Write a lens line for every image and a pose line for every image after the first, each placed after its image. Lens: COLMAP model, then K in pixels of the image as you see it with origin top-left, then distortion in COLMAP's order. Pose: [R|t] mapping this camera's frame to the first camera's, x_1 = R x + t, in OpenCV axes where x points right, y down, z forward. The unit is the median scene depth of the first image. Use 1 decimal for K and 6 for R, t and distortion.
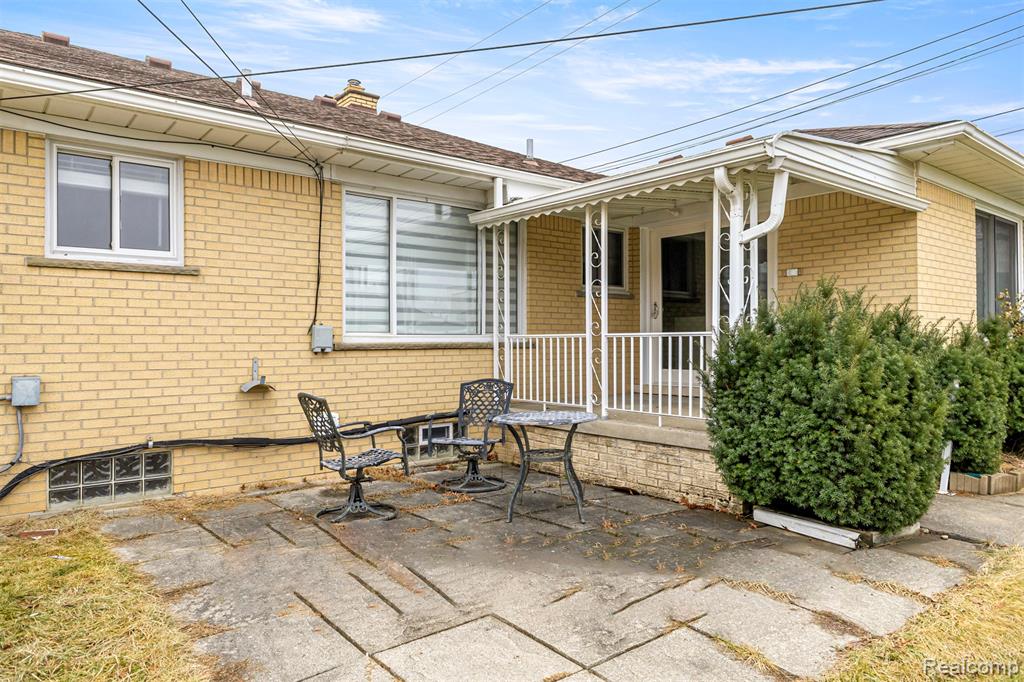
lens RADIAL K [[676.1, 0, 512.0], [0, 676.1, 341.0], [0, 0, 1]] dist [0.001460, 0.000230]
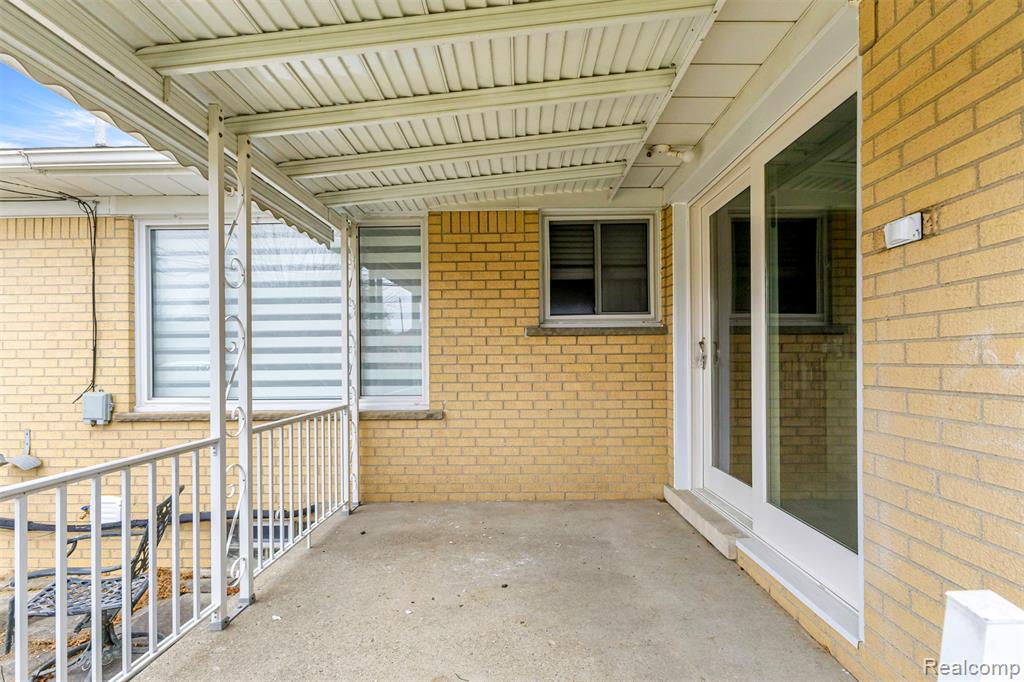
lens RADIAL K [[475.7, 0, 513.0], [0, 475.7, 359.8], [0, 0, 1]] dist [-0.001163, -0.000271]
pose [[0.762429, -0.002892, -0.647066, 0.496099], [0.006949, 0.999969, 0.003718, -0.062328], [0.647035, -0.007331, 0.762425, 0.898326]]
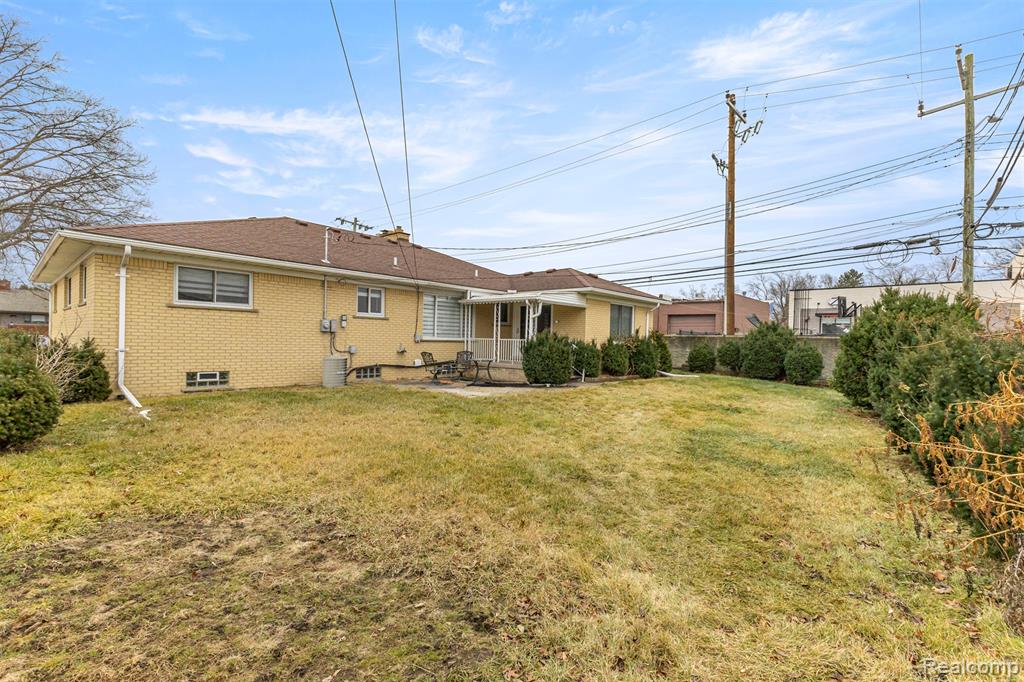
lens RADIAL K [[455.2, 0, 512.0], [0, 455.2, 341.0], [0, 0, 1]] dist [0.000031, -0.000002]
pose [[0.988314, 0.028866, 0.149673, -0.153209], [-0.029748, 0.999551, 0.003661, -0.010566], [-0.149500, -0.008070, 0.988729, -1.380446]]
